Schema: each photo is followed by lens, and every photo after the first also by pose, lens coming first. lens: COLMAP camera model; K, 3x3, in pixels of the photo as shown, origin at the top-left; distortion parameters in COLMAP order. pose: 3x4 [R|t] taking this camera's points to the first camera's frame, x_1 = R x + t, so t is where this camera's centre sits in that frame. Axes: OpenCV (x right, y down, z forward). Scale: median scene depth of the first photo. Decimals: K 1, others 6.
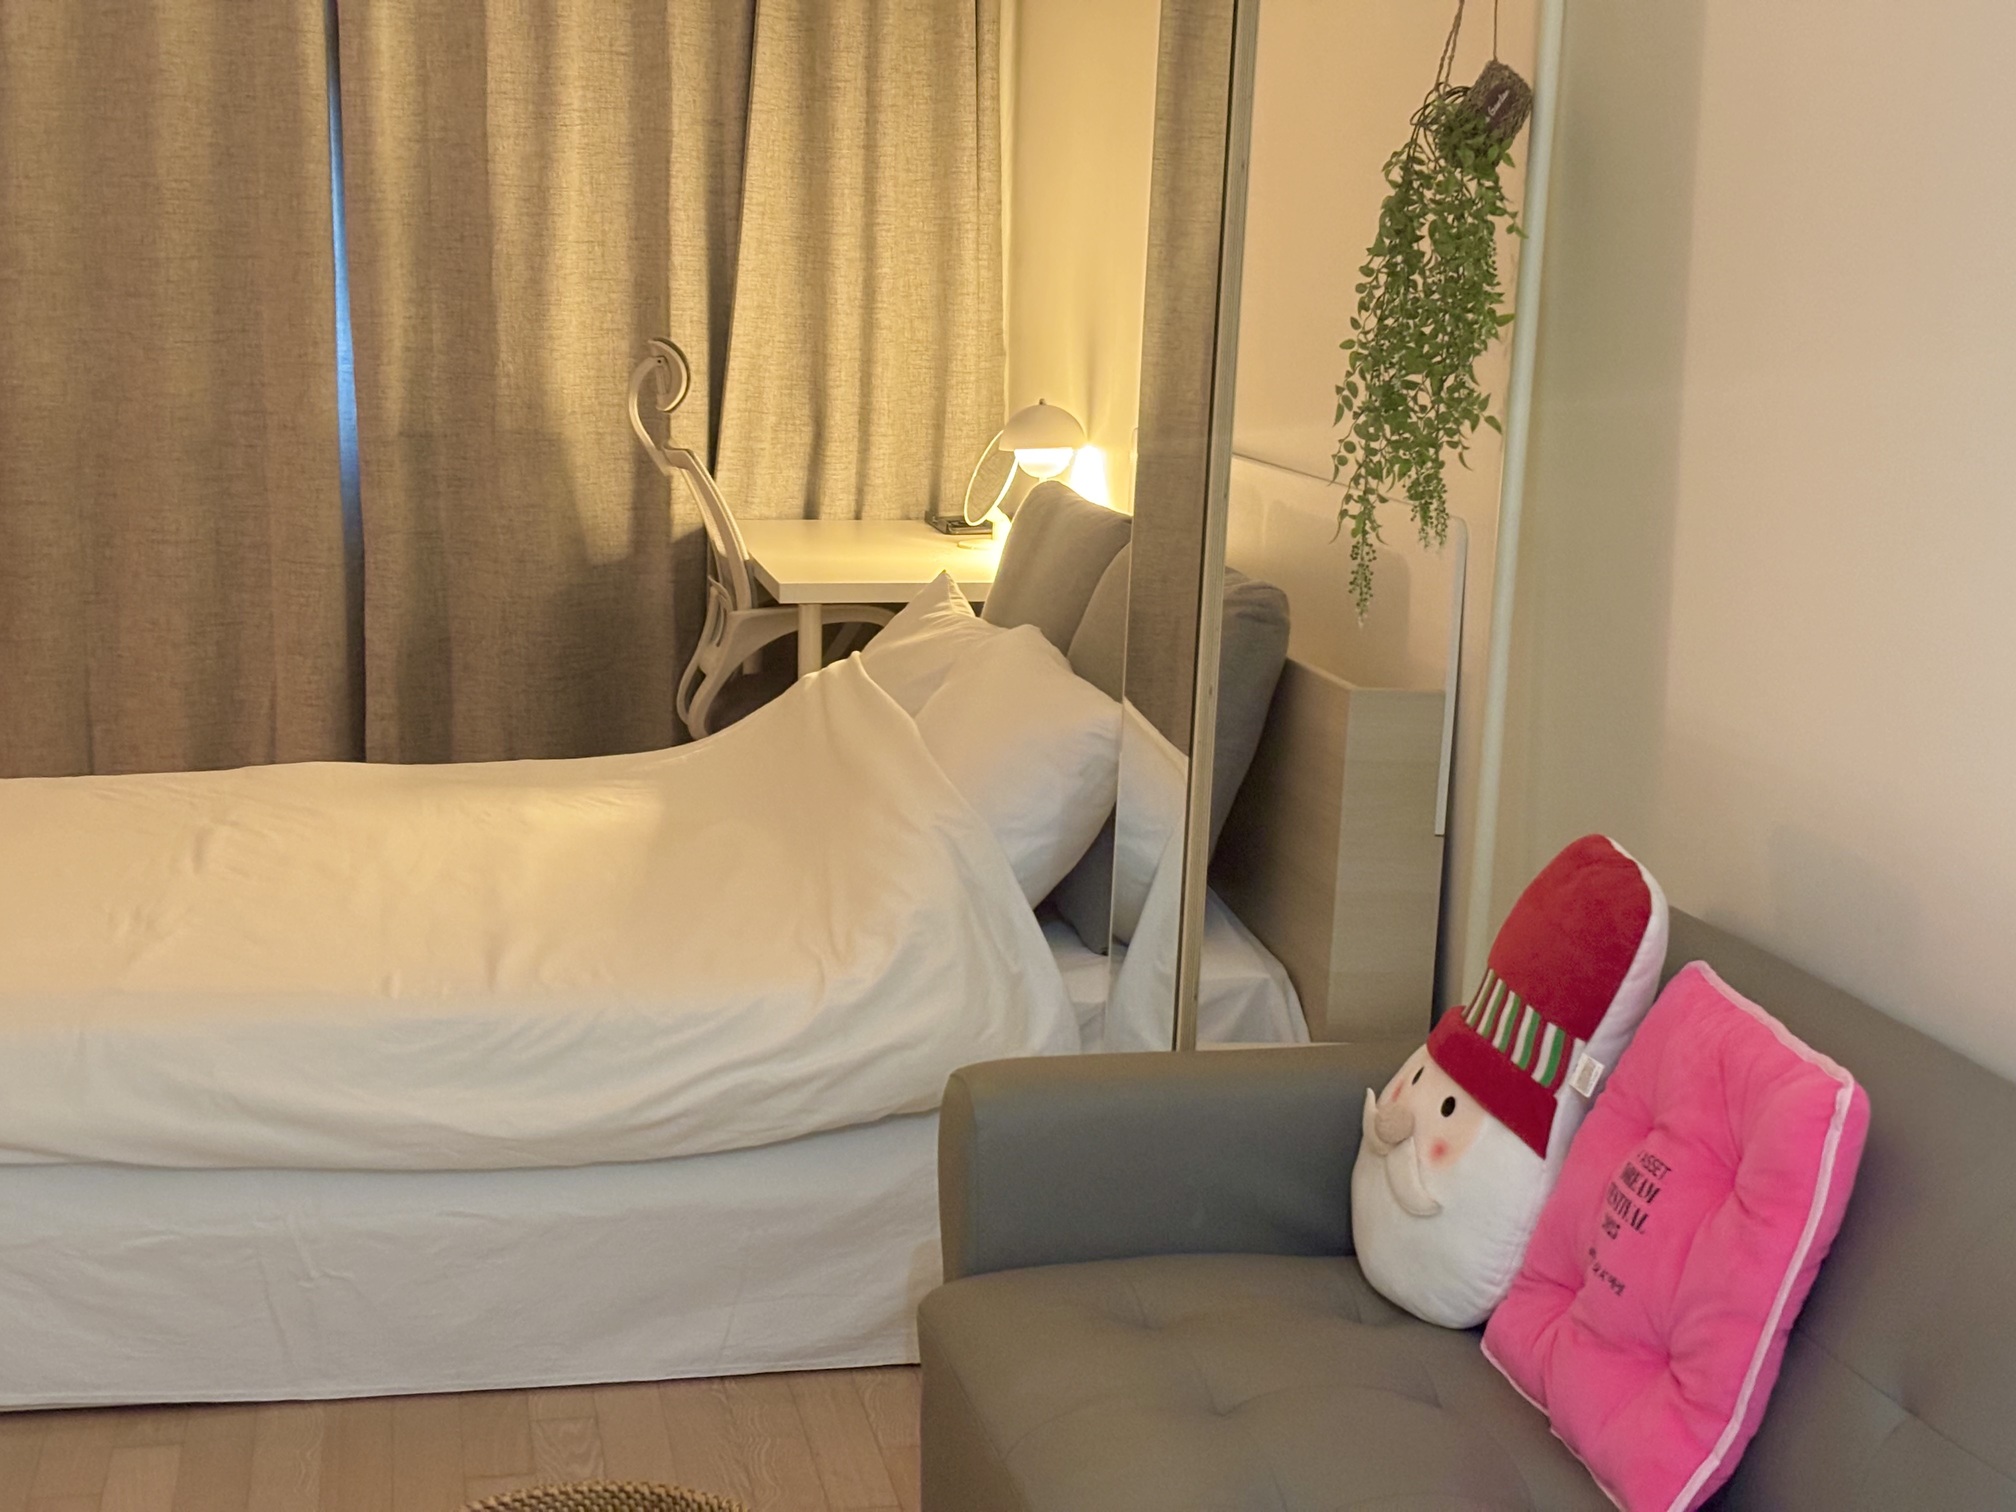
lens RADIAL K [[3110.8, 0, 1007.7], [0, 3110.8, 754.6], [0, 0, 1]] dist [0.191714, 0.000000]
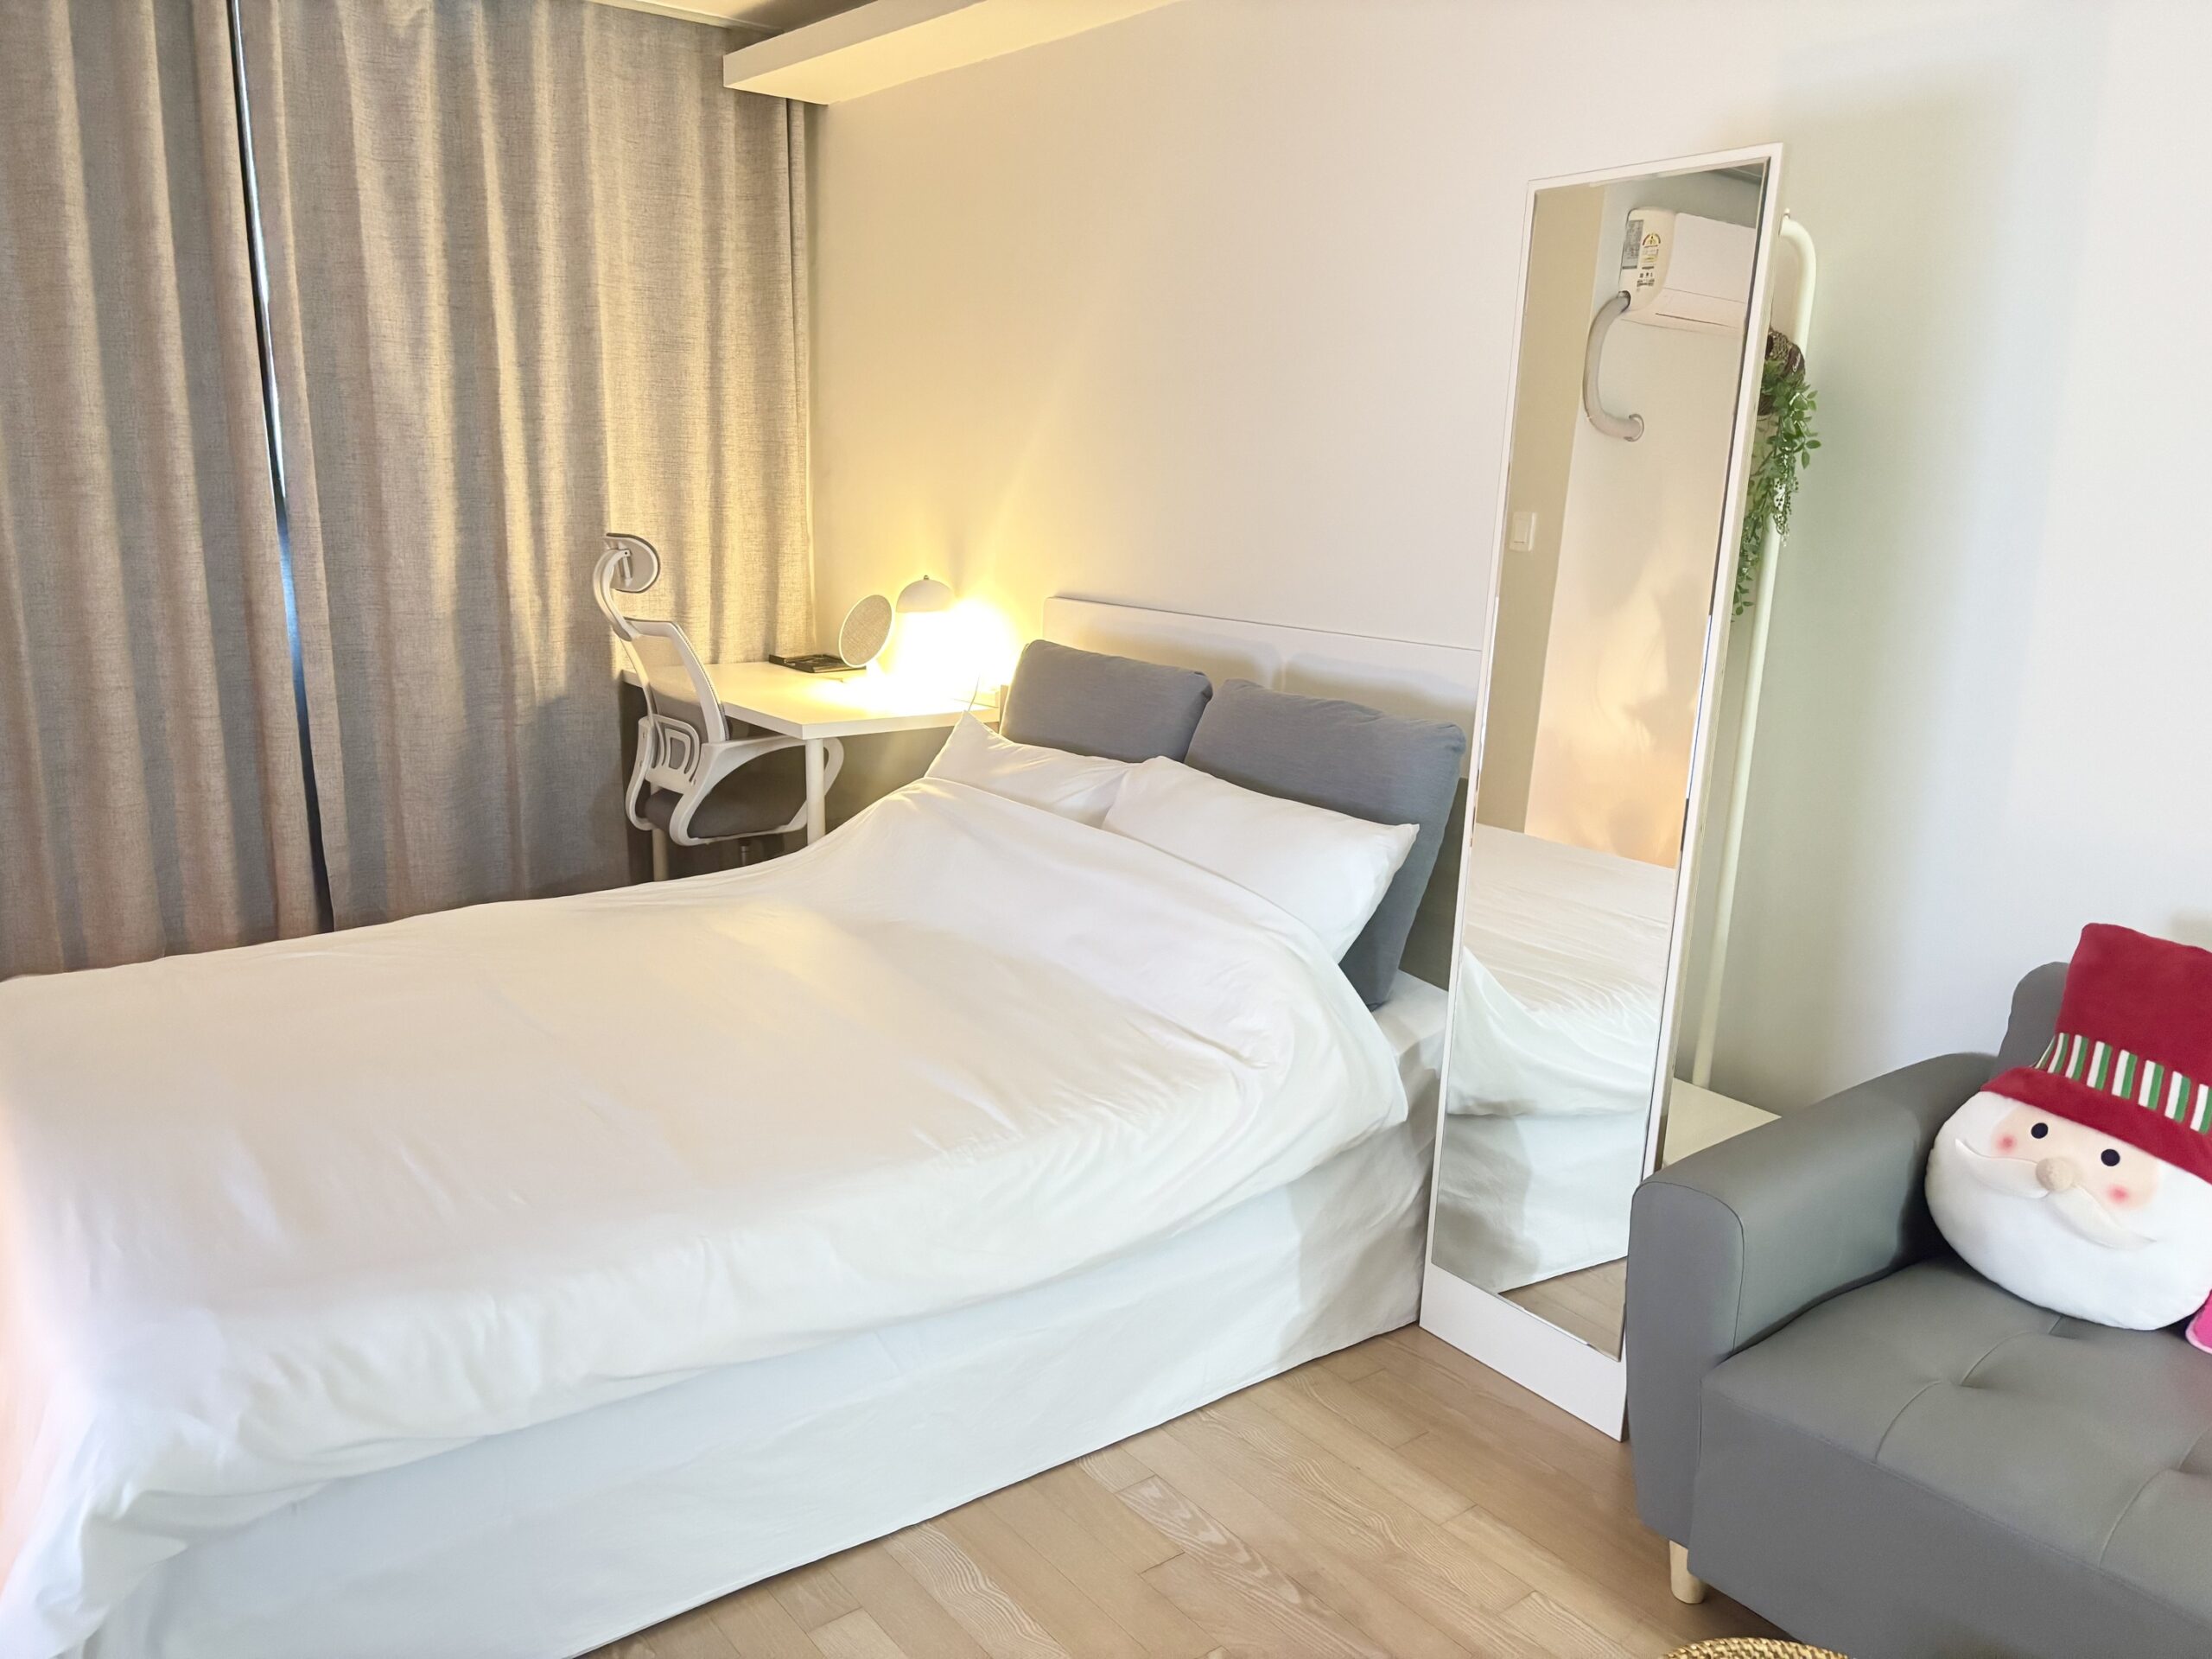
lens RADIAL K [[1684.9, 0, 1092.6], [0, 1684.9, 840.8], [0, 0, 1]] dist [0.048159, -0.044139]
pose [[0.892051, -0.099497, 0.440846, -0.263357], [0.071635, 0.994262, 0.079449, -0.050415], [-0.446222, -0.039292, 0.894060, 0.290868]]
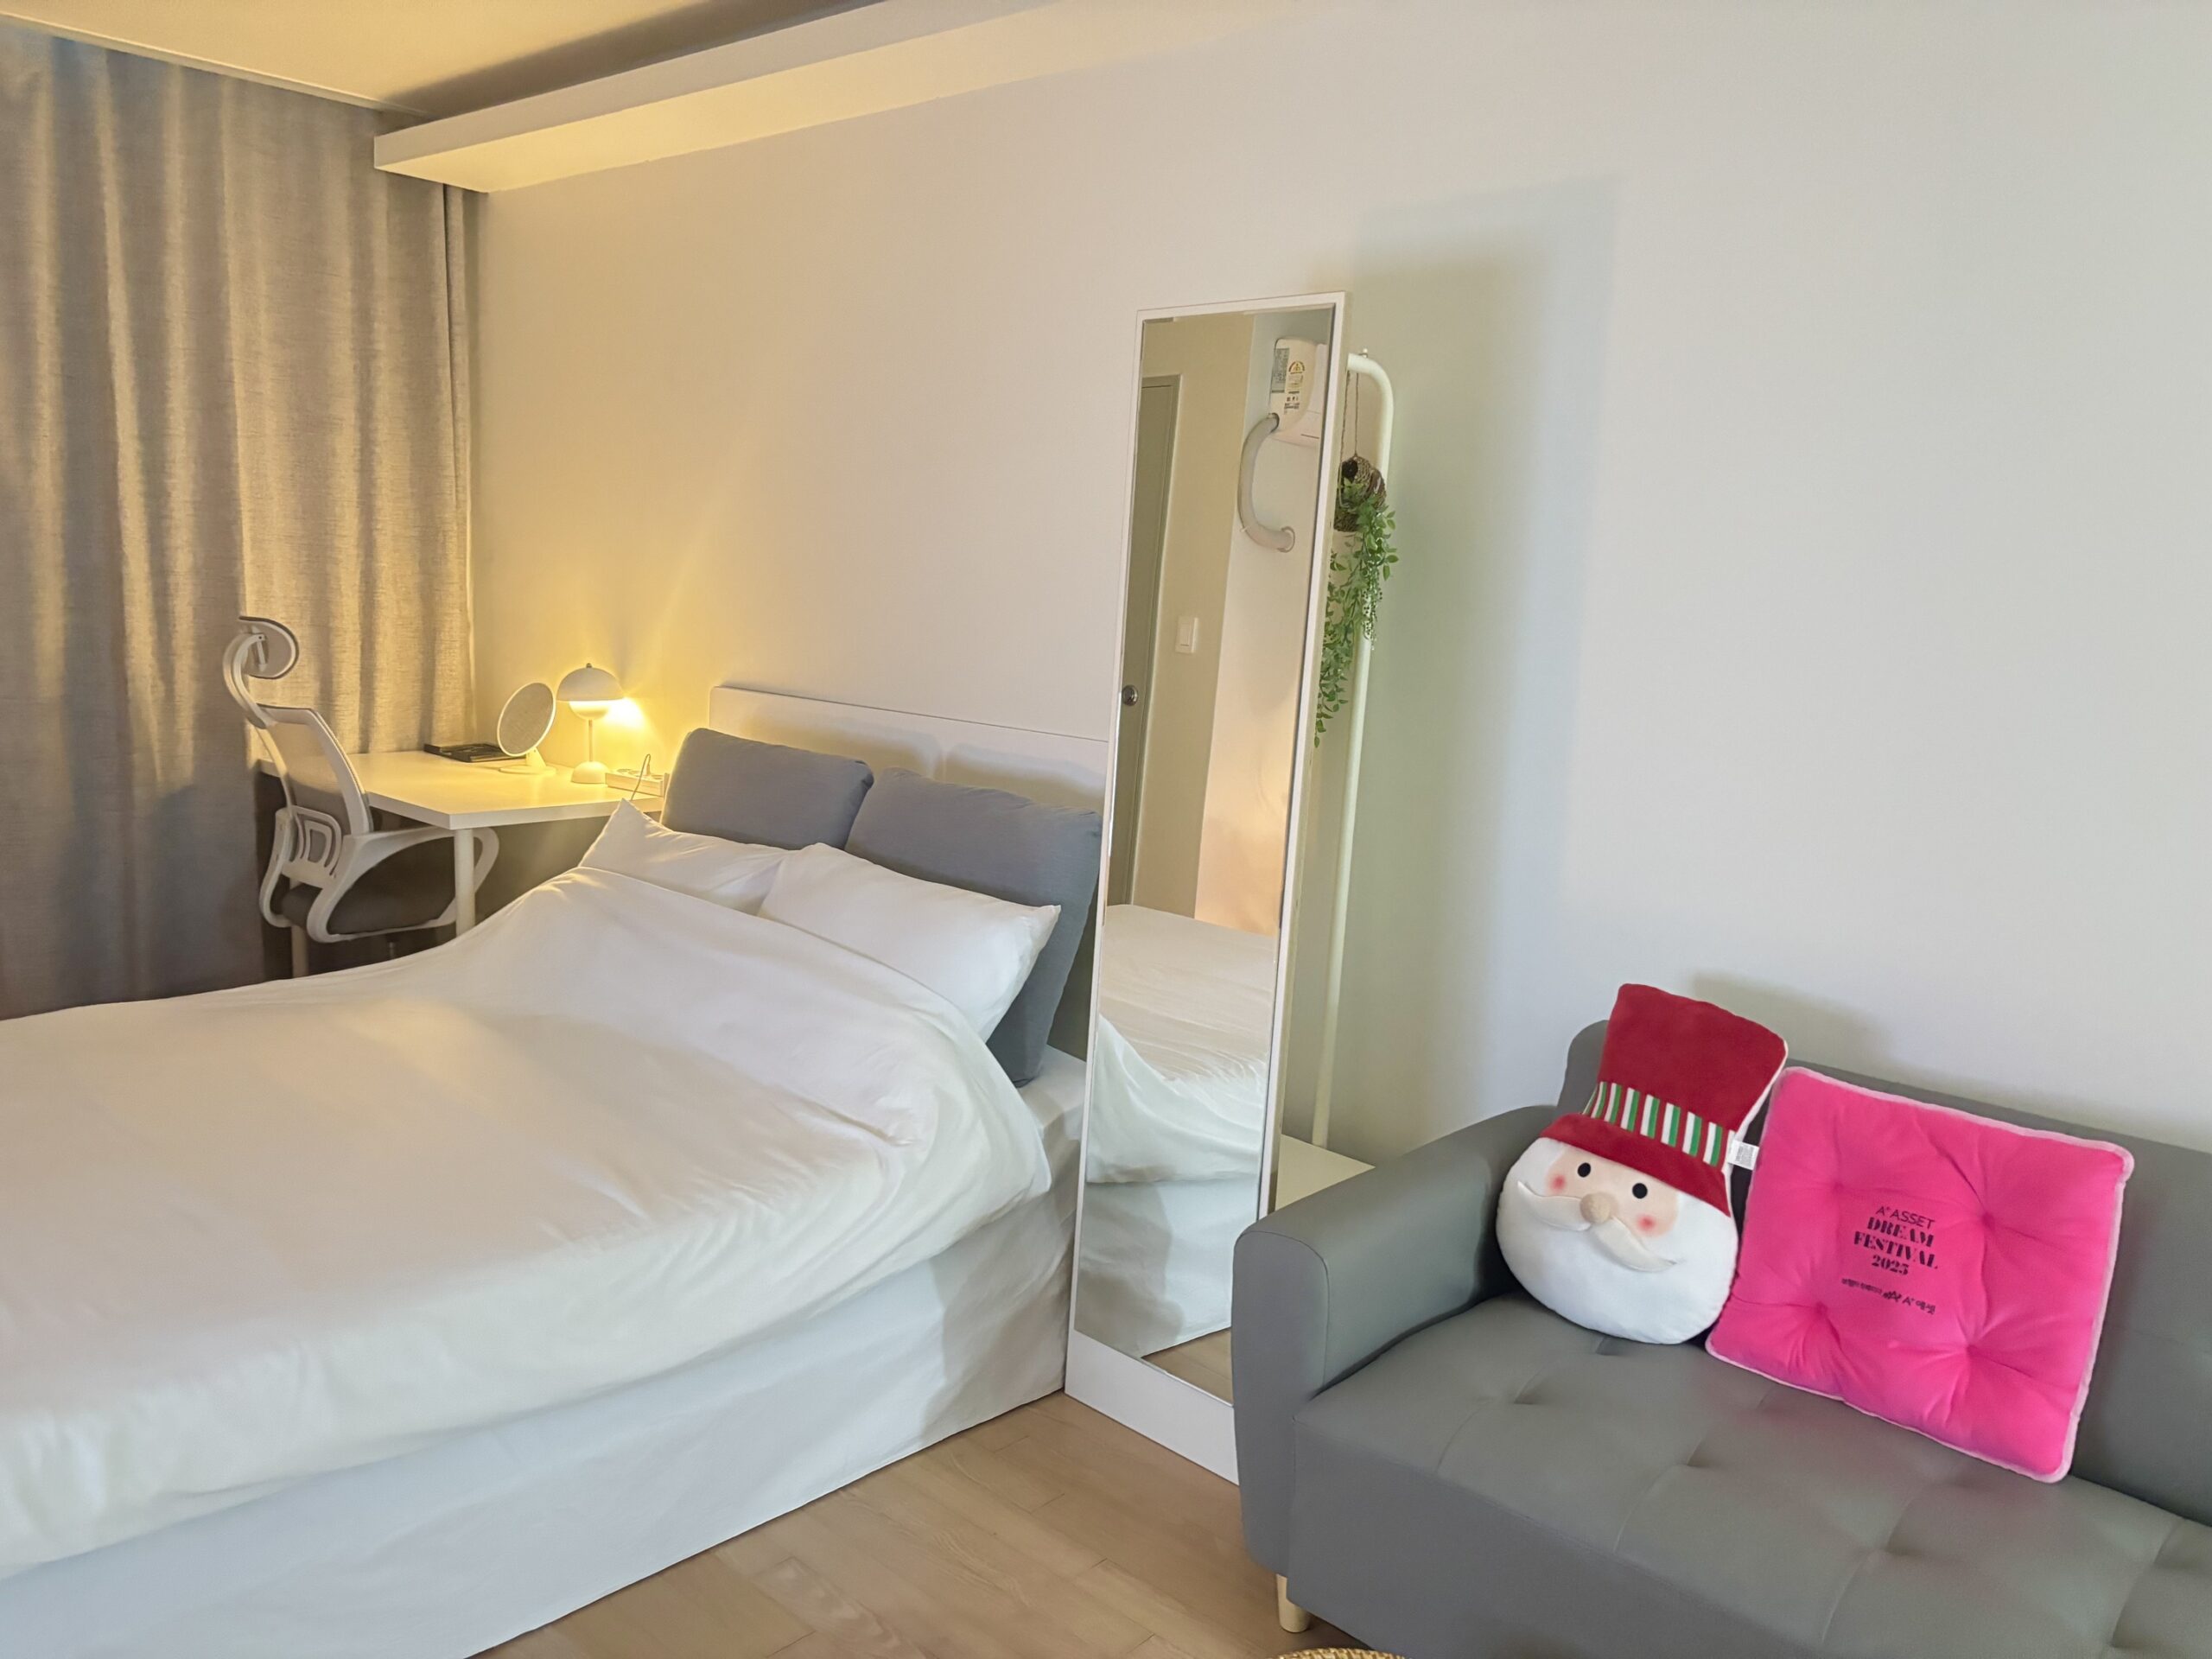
lens RADIAL K [[1684.9, 0, 1122.7], [0, 1684.9, 847.9], [0, 0, 1]] dist [0.048159, -0.044139]
pose [[0.795910, -0.081947, 0.599843, -0.253683], [0.071783, 0.996581, 0.040900, -0.046860], [-0.601144, 0.010506, 0.799072, 0.265328]]
